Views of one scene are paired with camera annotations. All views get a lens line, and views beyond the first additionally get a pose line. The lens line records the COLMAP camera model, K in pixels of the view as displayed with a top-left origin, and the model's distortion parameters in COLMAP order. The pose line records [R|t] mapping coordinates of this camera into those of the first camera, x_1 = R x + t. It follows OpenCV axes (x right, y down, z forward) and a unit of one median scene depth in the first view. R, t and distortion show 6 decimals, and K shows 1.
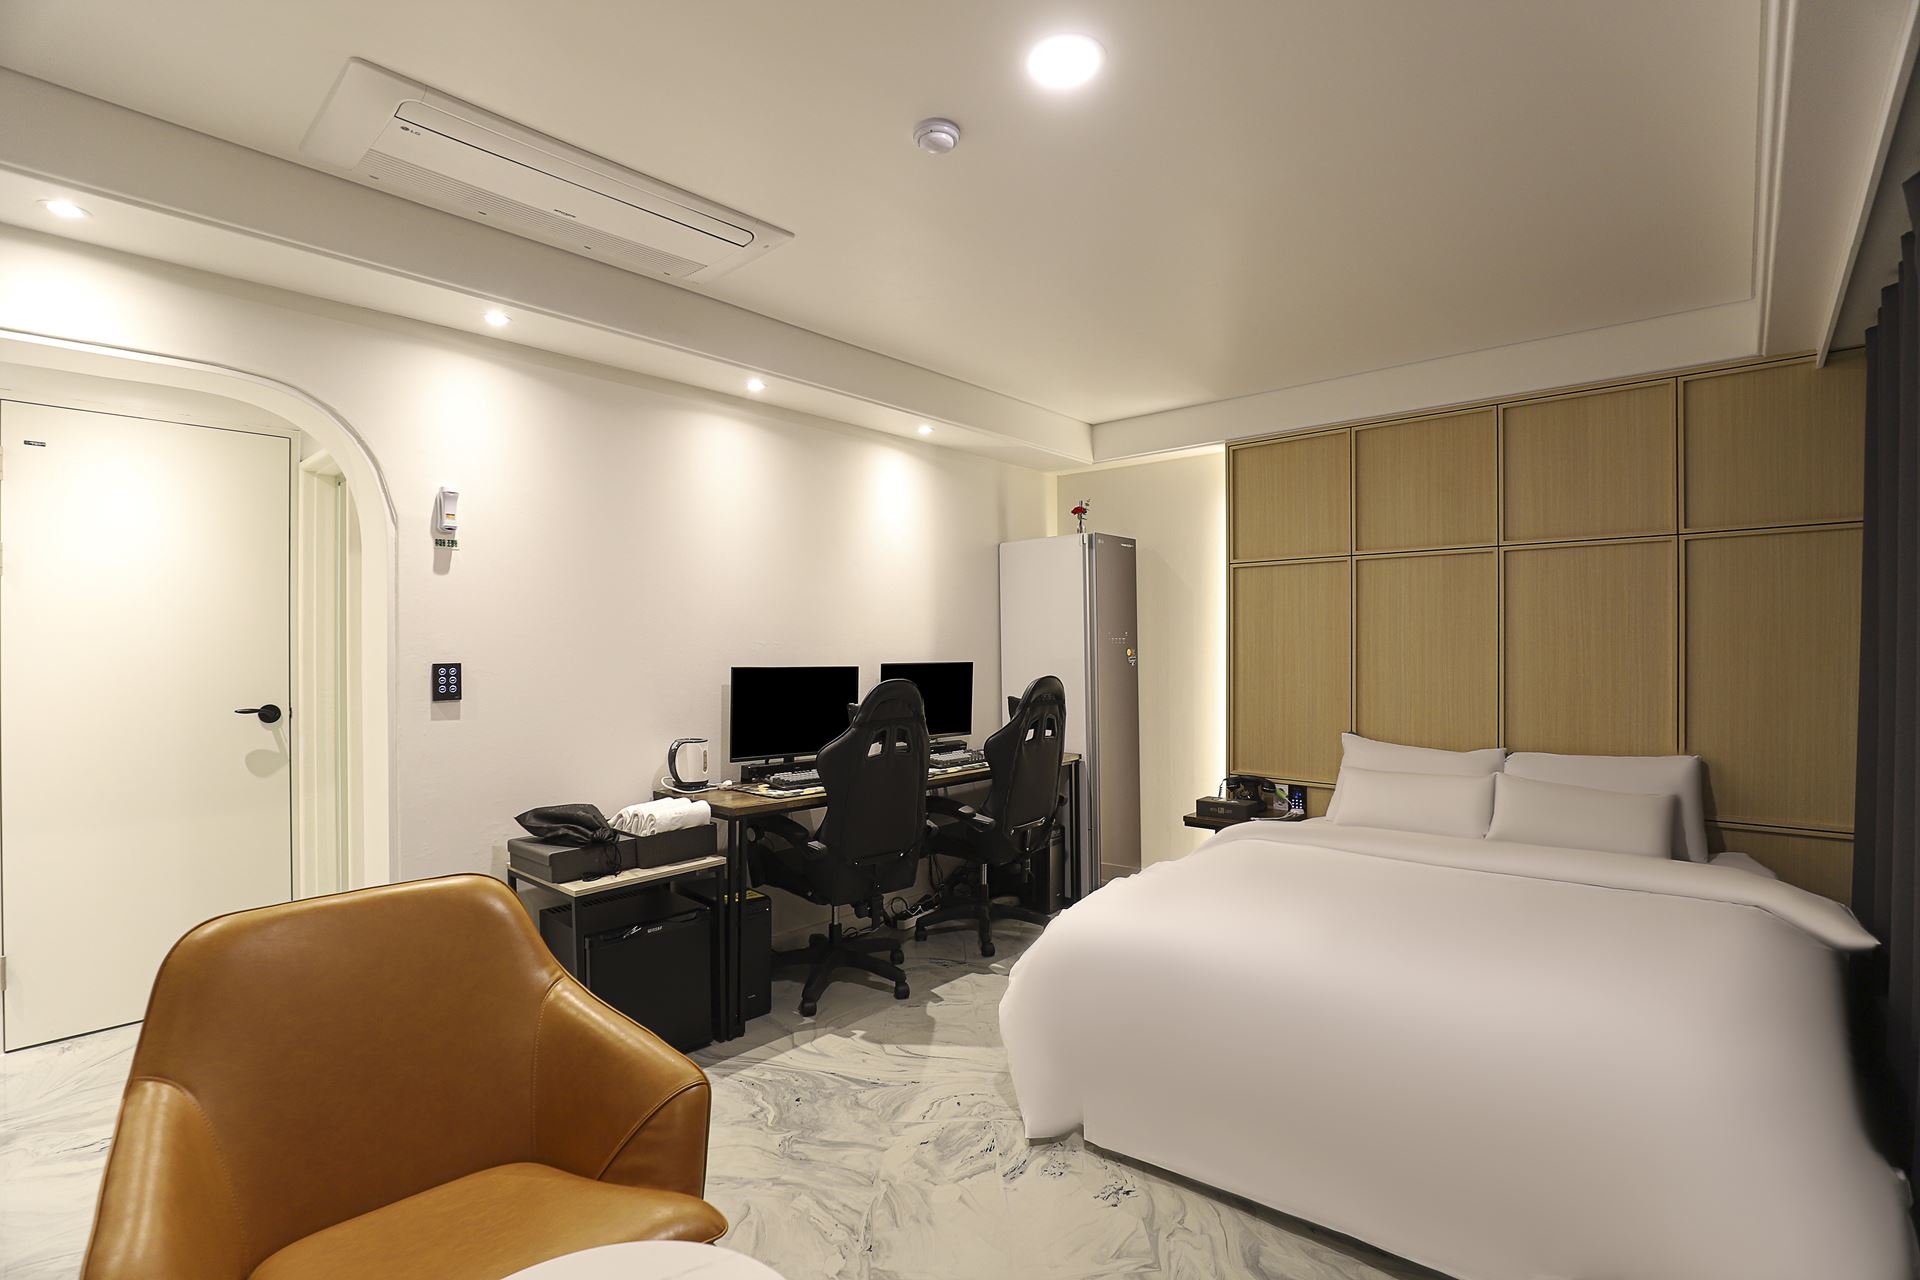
lens RADIAL K [[886.0, 0, 960.0], [0, 886.0, 640.0], [0, 0, 1]] dist [-0.036740, 0.009740]
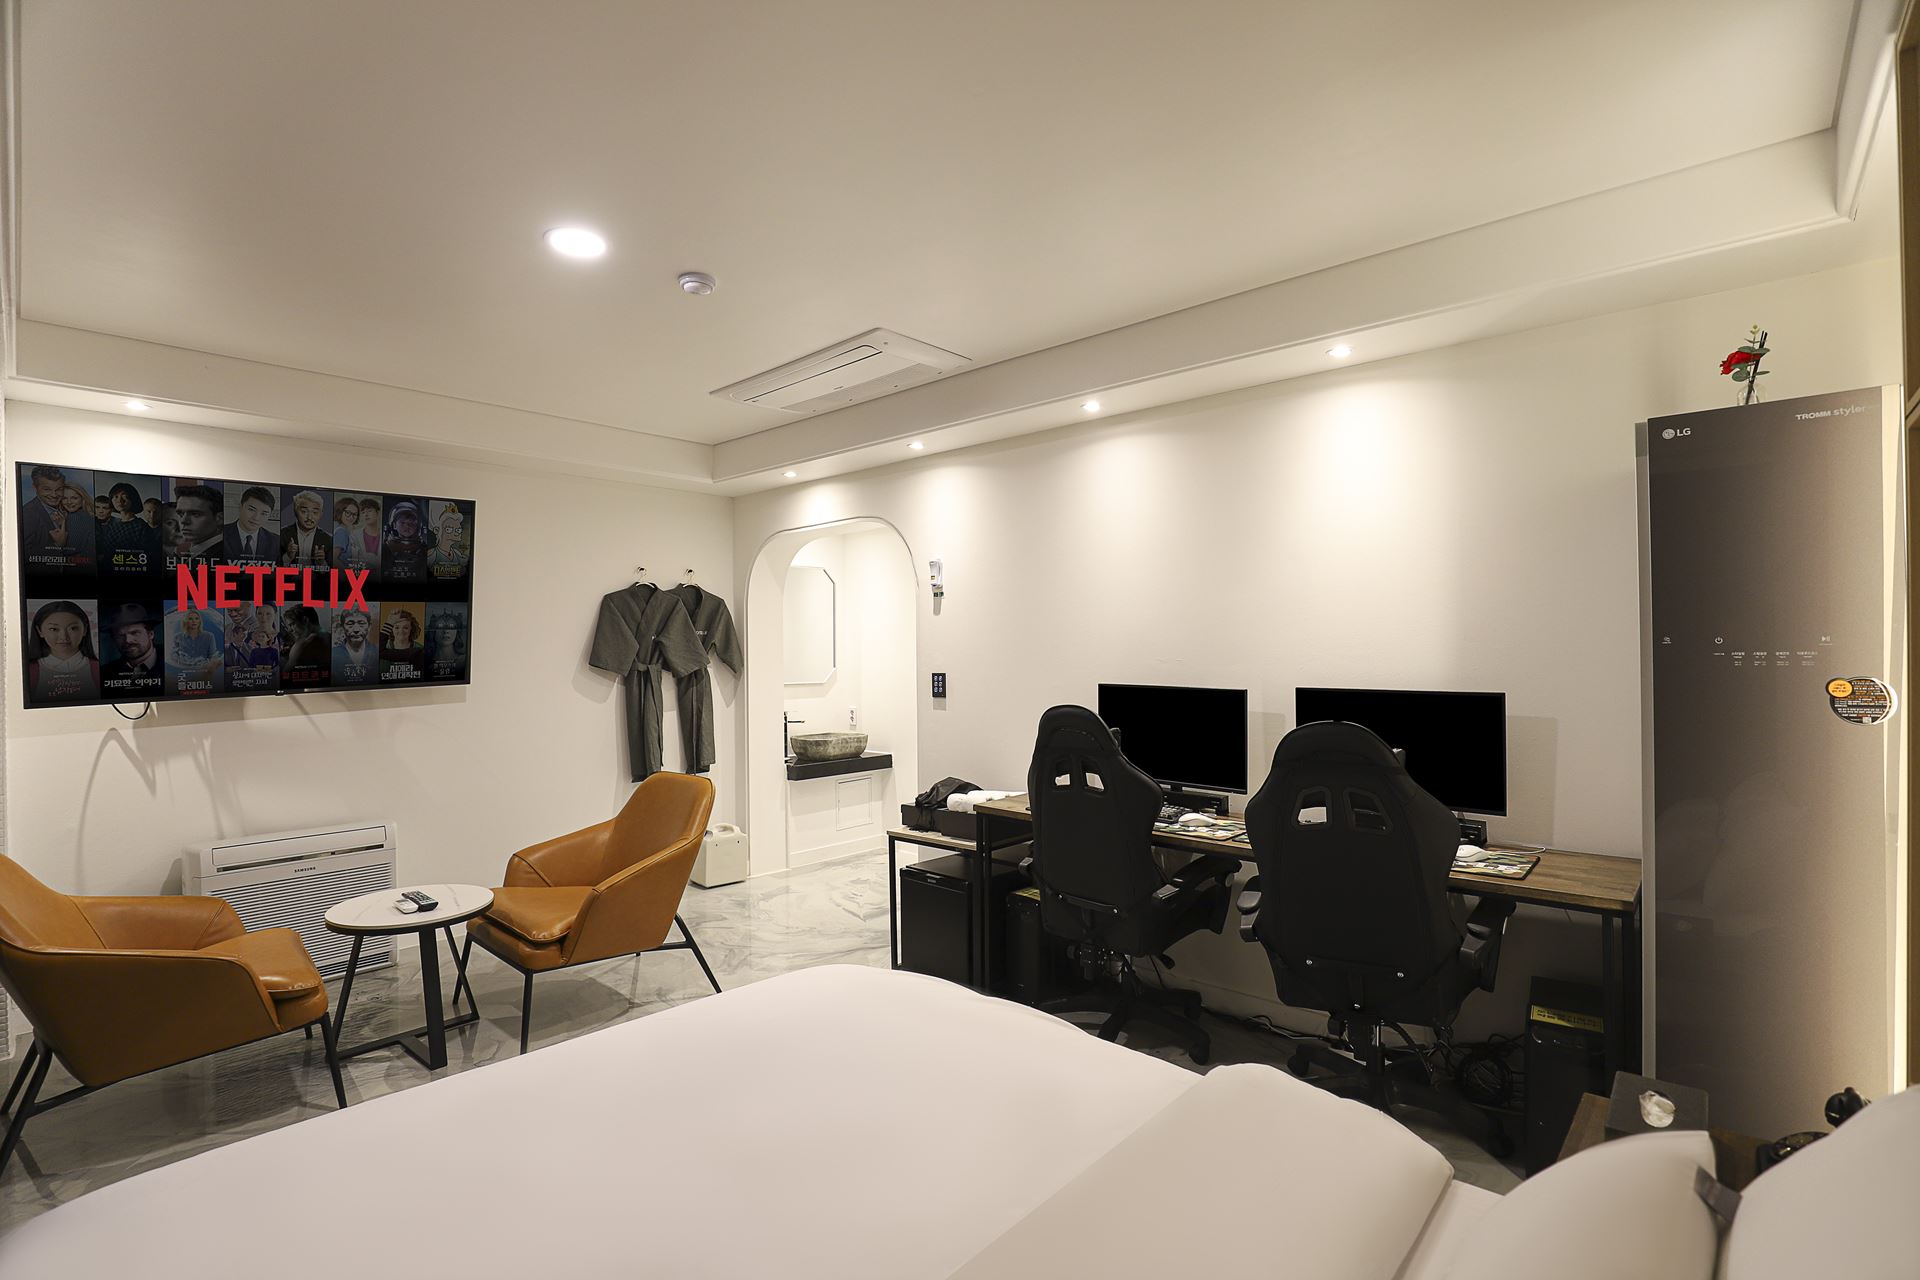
lens RADIAL K [[886.0, 0, 960.0], [0, 886.0, 640.0], [0, 0, 1]] dist [-0.036740, 0.009740]
pose [[-0.021153, -0.024992, -0.999464, 0.932110], [-0.004377, 0.999680, -0.024904, 0.007468], [0.999767, 0.003848, -0.021256, 1.034258]]
